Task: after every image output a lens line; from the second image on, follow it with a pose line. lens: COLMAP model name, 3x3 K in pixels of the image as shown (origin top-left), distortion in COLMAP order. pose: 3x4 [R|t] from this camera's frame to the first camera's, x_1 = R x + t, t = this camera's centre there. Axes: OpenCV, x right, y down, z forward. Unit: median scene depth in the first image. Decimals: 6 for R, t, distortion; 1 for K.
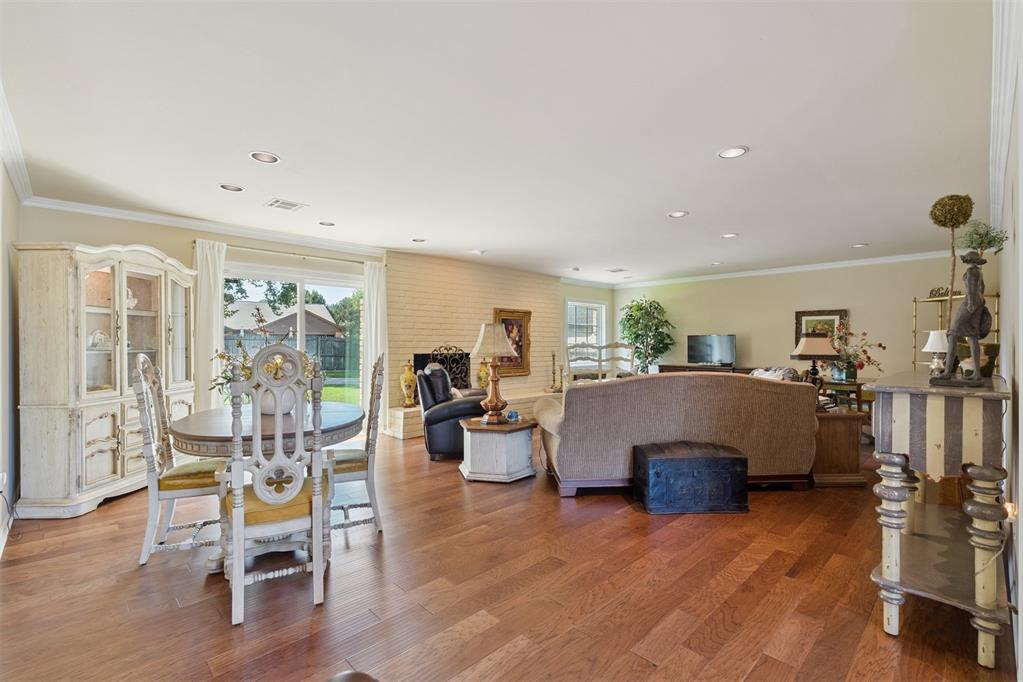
lens RADIAL K [[460.6, 0, 511.5], [0, 460.6, 341.0], [0, 0, 1]] dist [-0.001782, -0.000144]
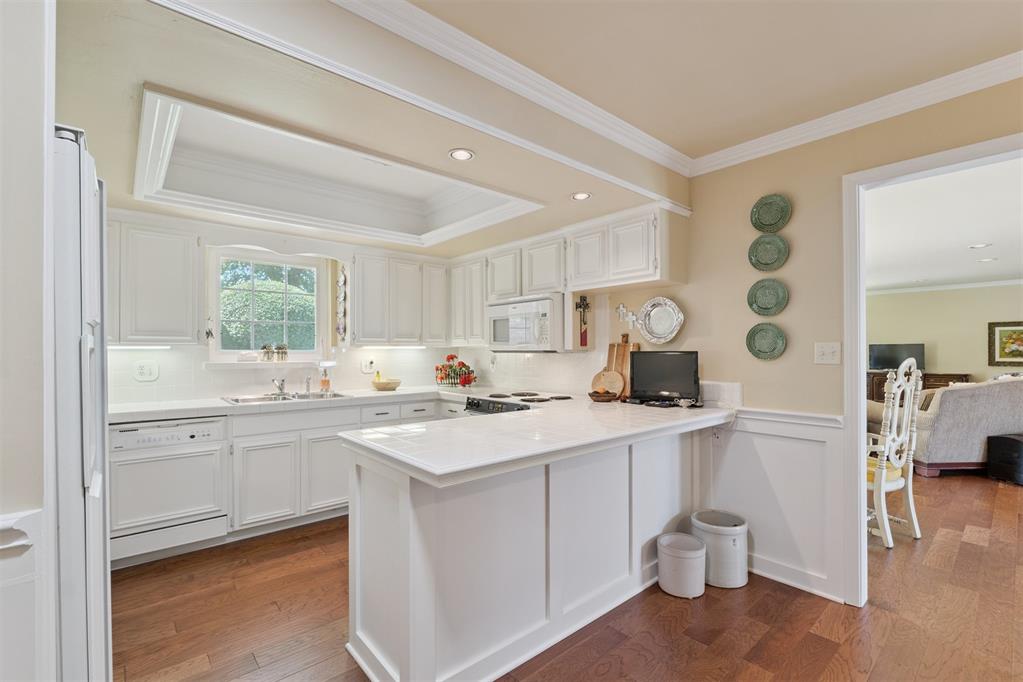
lens RADIAL K [[454.0, 0, 513.1], [0, 454.0, 350.3], [0, 0, 1]] dist [-0.003835, -0.000400]
pose [[0.998945, -0.006626, -0.045448, -0.874743], [0.006808, 0.999969, 0.003845, -0.017230], [0.045421, -0.004151, 0.998959, -0.255941]]
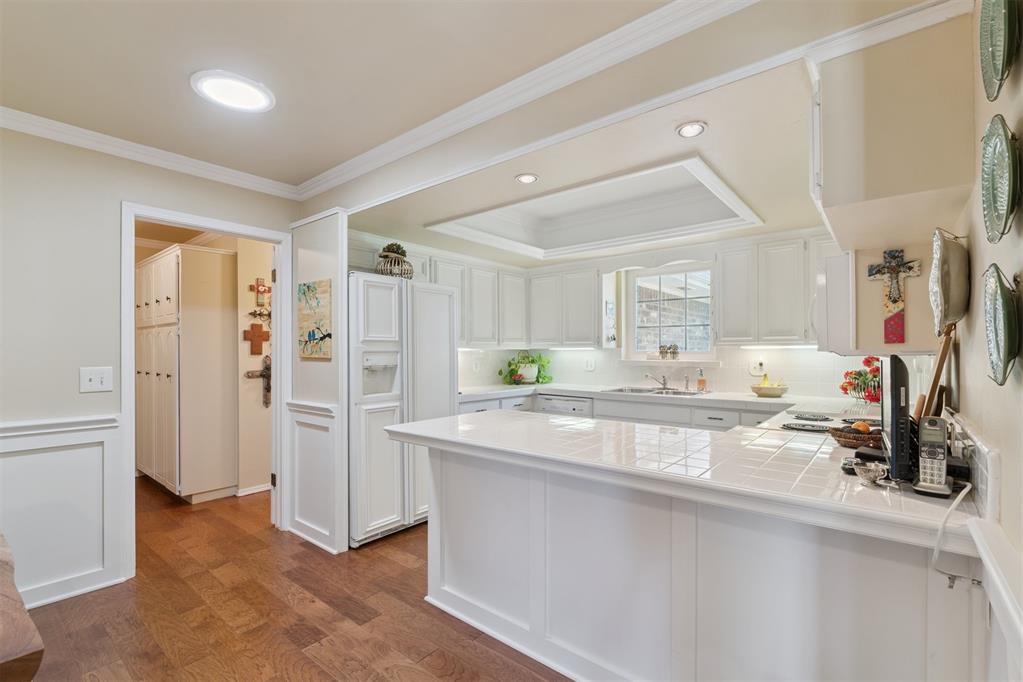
lens RADIAL K [[455.5, 0, 524.0], [0, 455.5, 351.9], [0, 0, 1]] dist [-0.009579, -0.000108]
pose [[0.131858, -0.004688, -0.991258, -0.380620], [0.008902, 0.999954, -0.003545, -0.013381], [0.991229, -0.008357, 0.131894, 0.170888]]
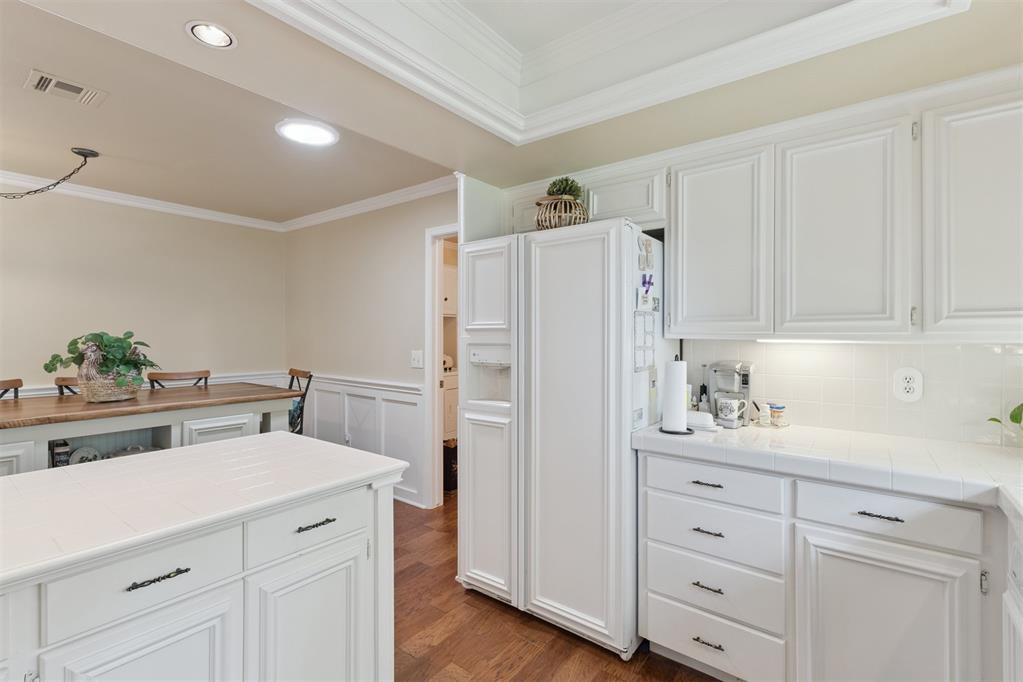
lens RADIAL K [[471.0, 0, 509.7], [0, 471.0, 336.8], [0, 0, 1]] dist [-0.001254, -0.000088]
pose [[-0.988565, -0.002806, -0.150771, -1.108448], [-0.002835, 0.999996, -0.000028, -0.027820], [0.150770, 0.000400, -0.988569, 0.608870]]
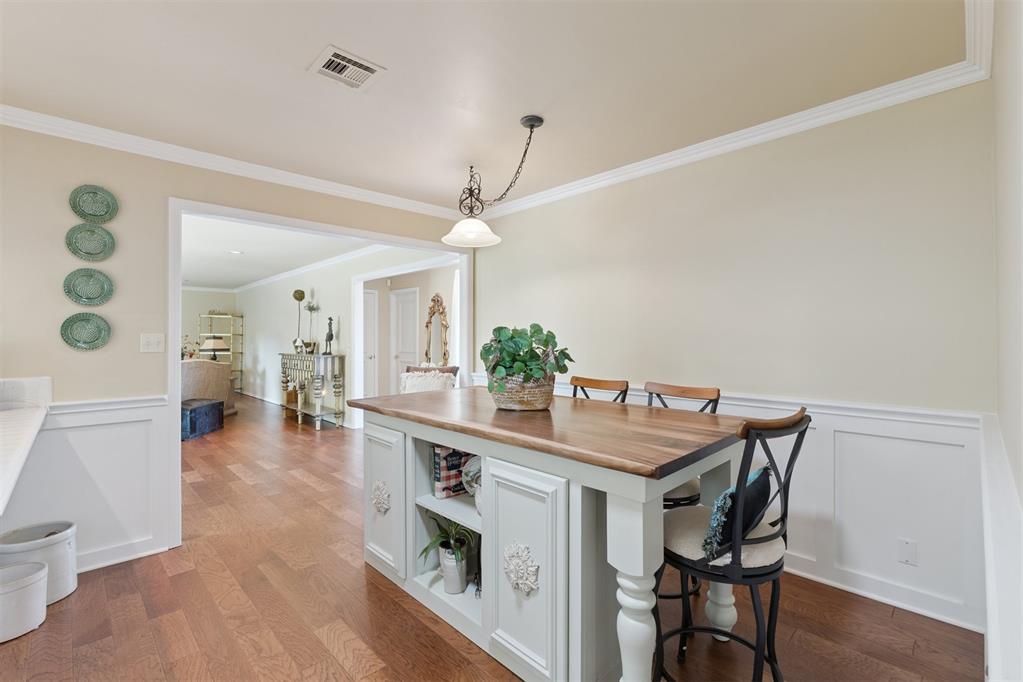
lens RADIAL K [[453.2, 0, 517.9], [0, 453.2, 336.5], [0, 0, 1]] dist [-0.011005, -0.000268]
pose [[-0.014319, 0.001581, 0.999896, -1.179885], [-0.001921, 0.999997, -0.001609, -0.018234], [-0.999896, -0.001943, -0.014316, -0.191120]]
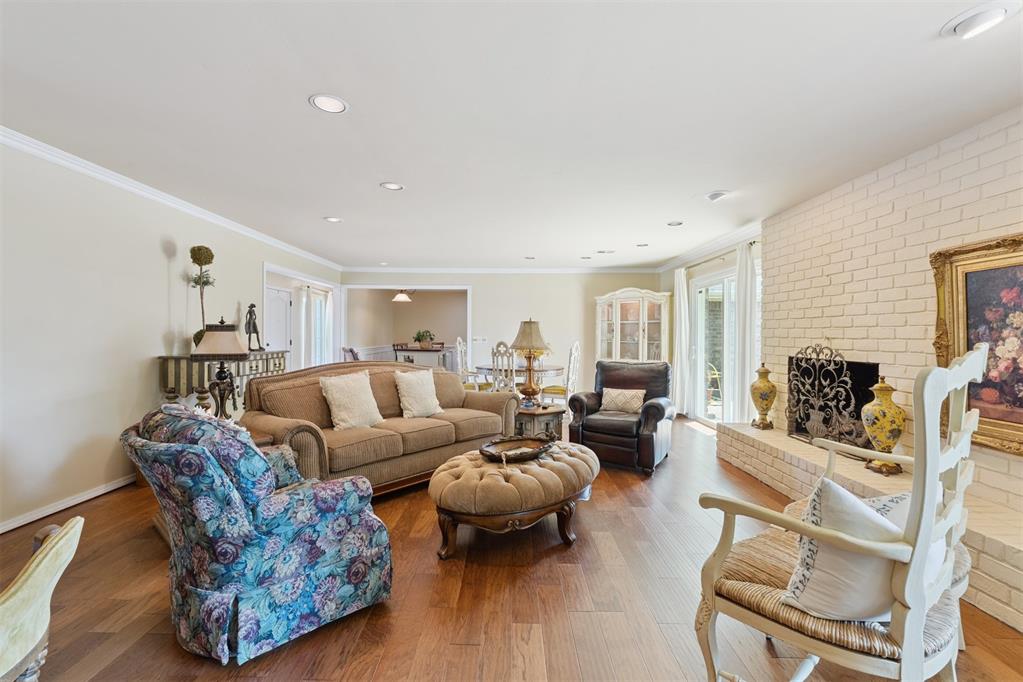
lens RADIAL K [[432.9, 0, 509.0], [0, 432.9, 341.3], [0, 0, 1]] dist [0.001029, 0.000228]
pose [[-0.693063, 0.006836, -0.720844, 0.854597], [-0.002817, 0.999922, 0.012191, -0.000648], [0.720871, 0.010479, -0.692990, 1.852759]]
